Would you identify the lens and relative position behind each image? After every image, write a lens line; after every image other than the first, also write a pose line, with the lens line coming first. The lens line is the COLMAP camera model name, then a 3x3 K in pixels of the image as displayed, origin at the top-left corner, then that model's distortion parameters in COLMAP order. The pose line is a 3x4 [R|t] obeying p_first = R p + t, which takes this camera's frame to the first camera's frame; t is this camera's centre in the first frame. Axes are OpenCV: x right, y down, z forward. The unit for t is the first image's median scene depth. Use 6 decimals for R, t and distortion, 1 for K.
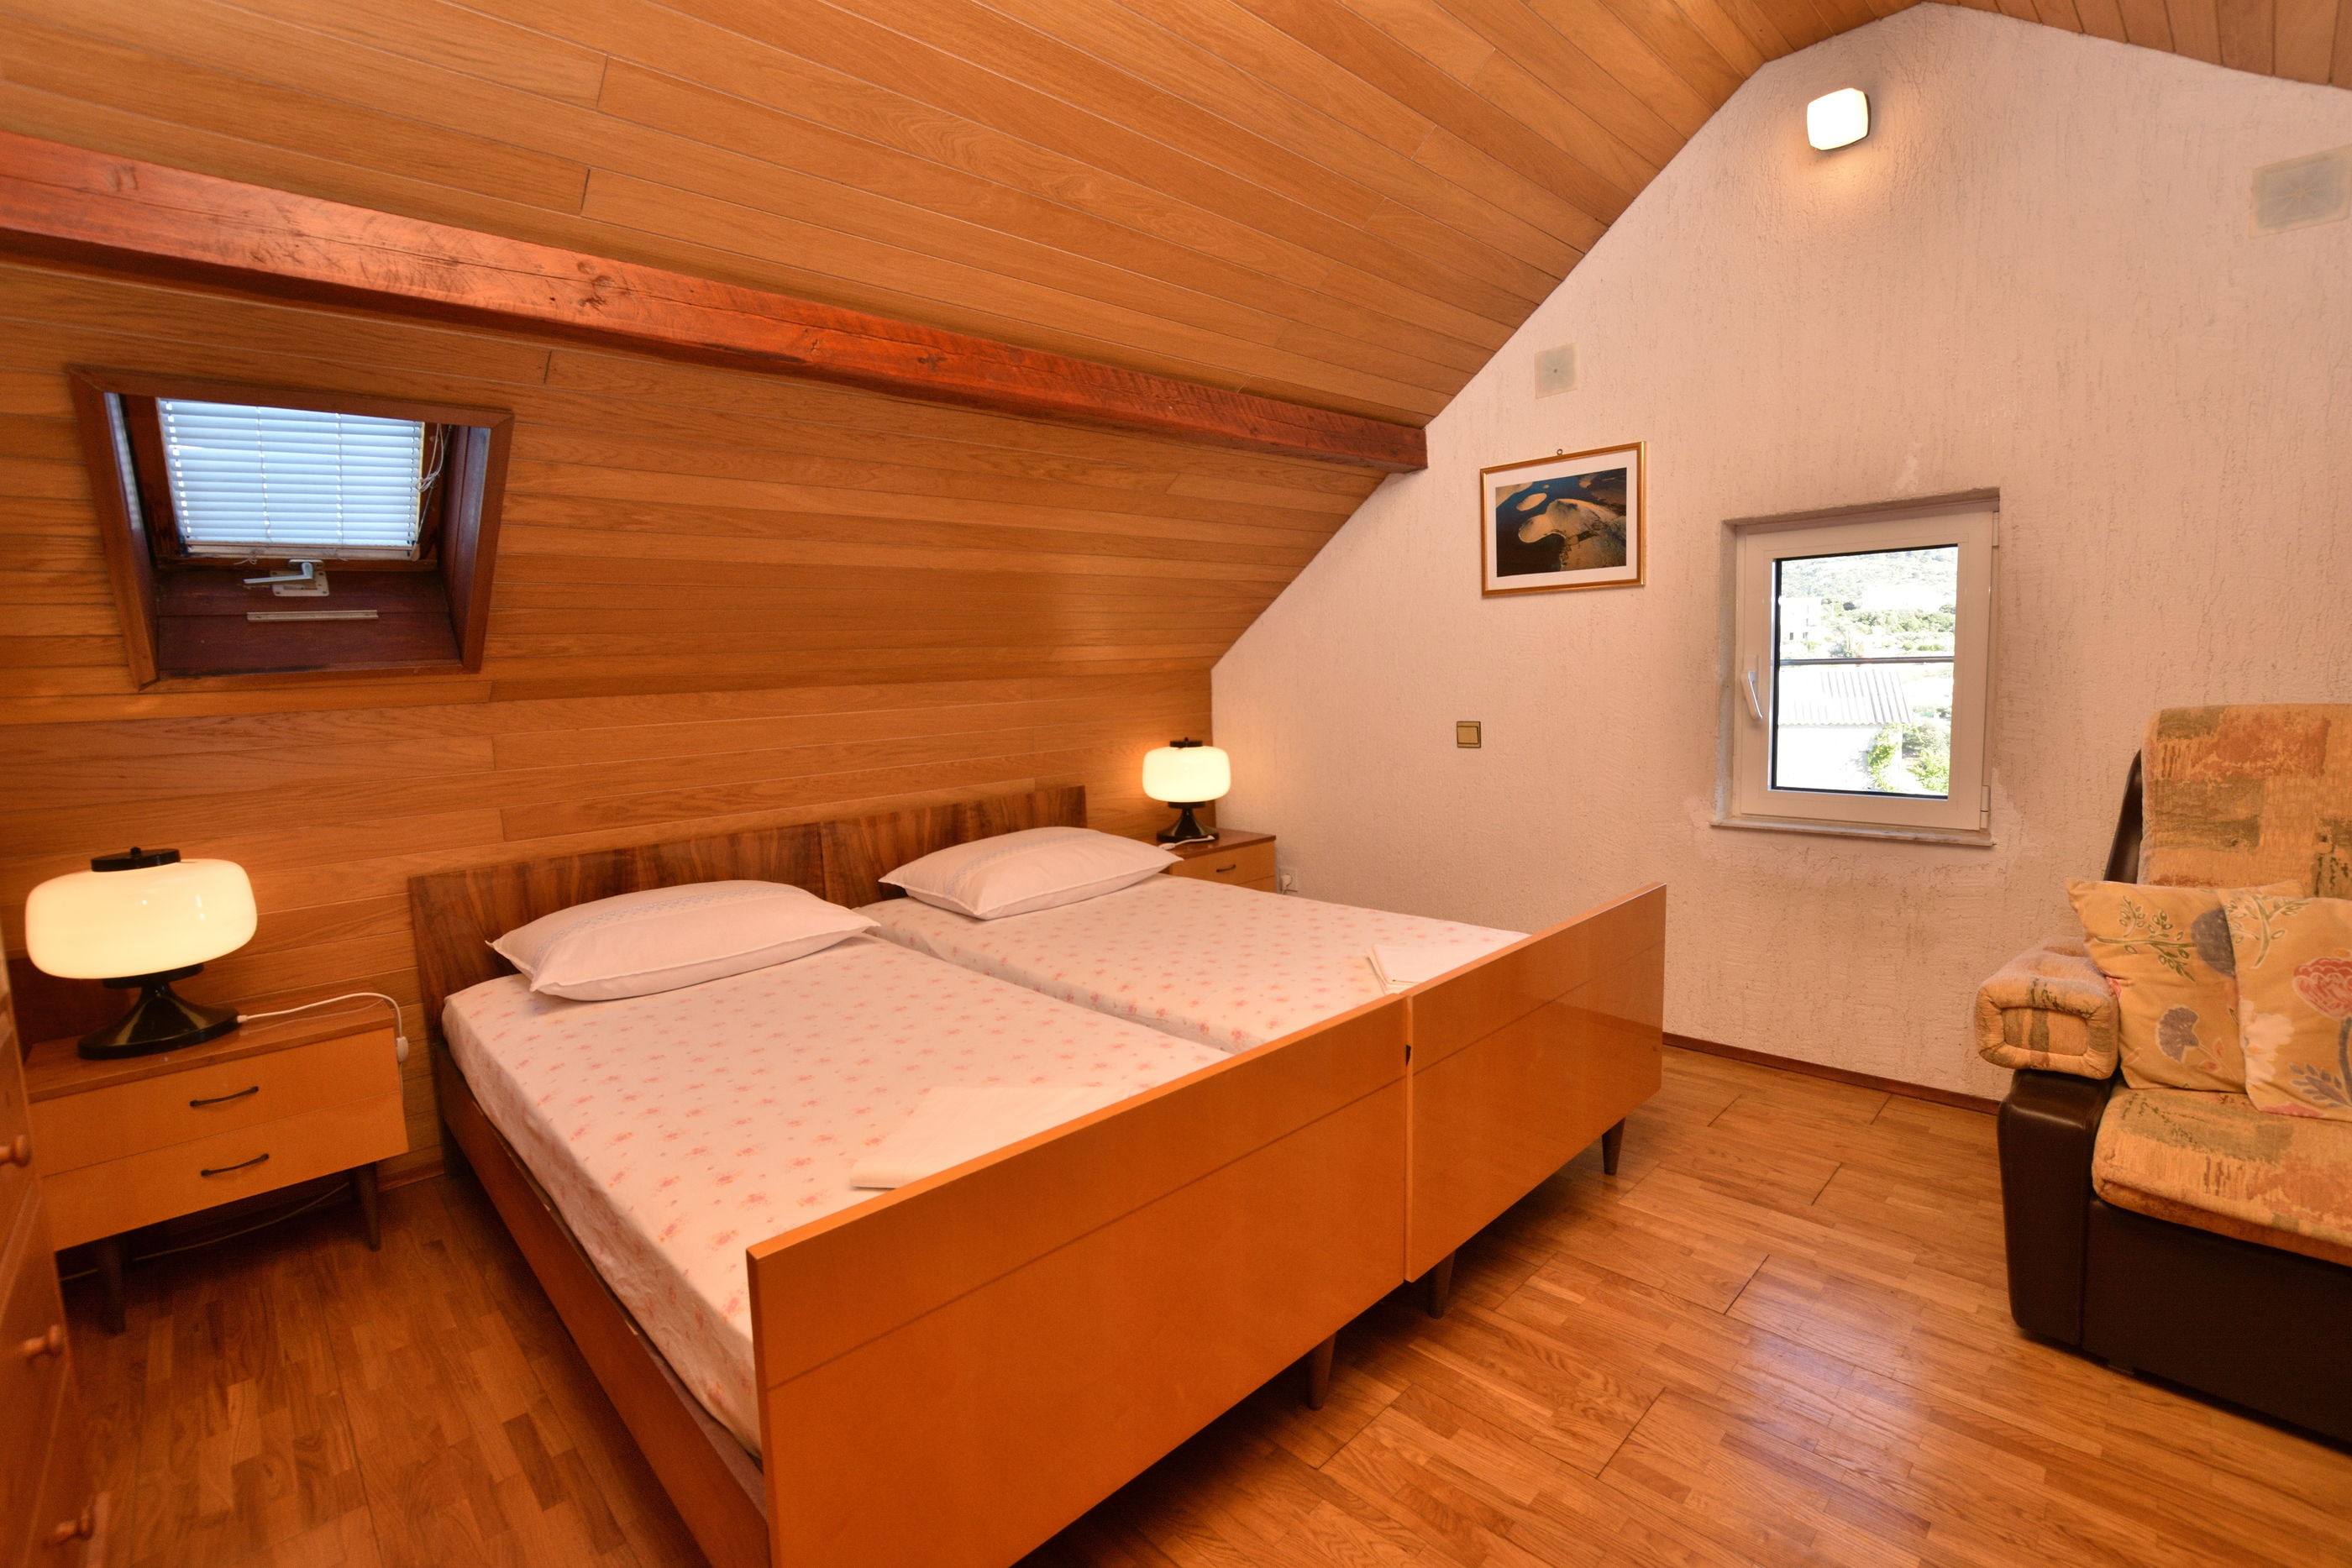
lens RADIAL K [[1048.7, 0, 1176.0], [0, 1048.7, 784.0], [0, 0, 1]] dist [-0.001652, 0.000646]
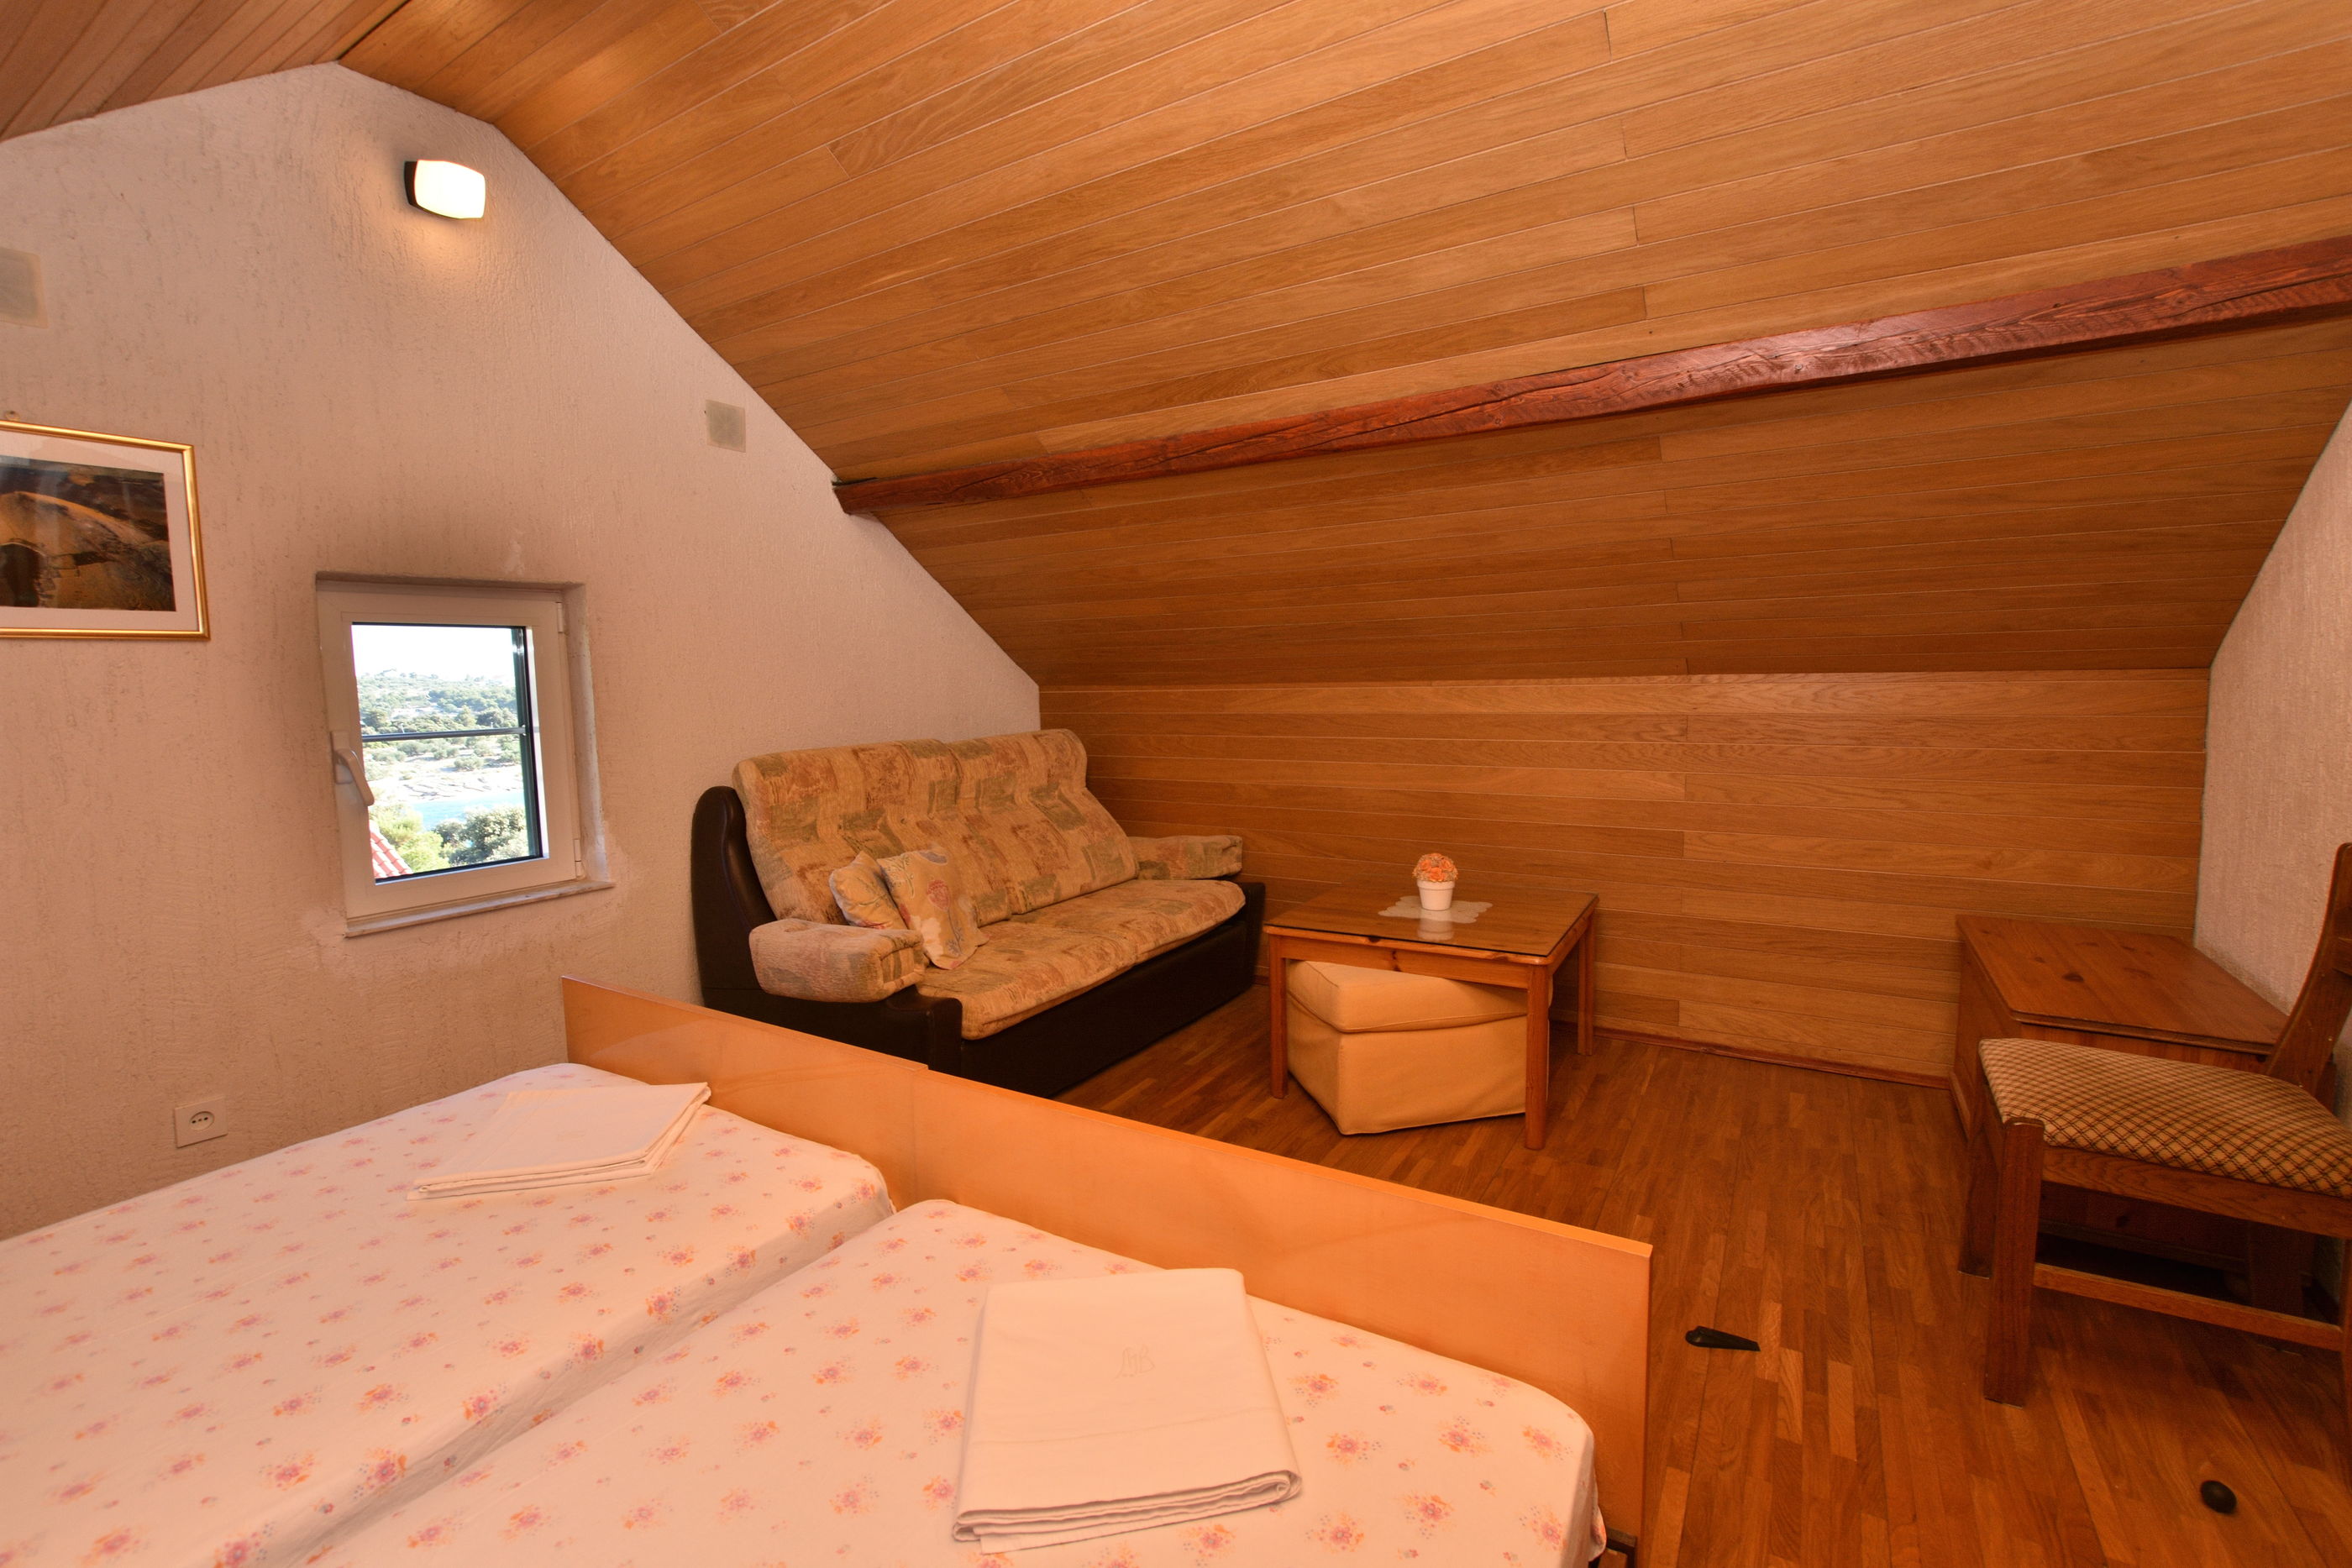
lens RADIAL K [[1048.7, 0, 1176.0], [0, 1048.7, 784.0], [0, 0, 1]] dist [-0.001652, 0.000646]
pose [[-0.242300, -0.066522, 0.967918, -0.480018], [0.137685, 0.985192, 0.102177, -0.081387], [-0.960382, 0.158026, -0.229553, 0.596574]]
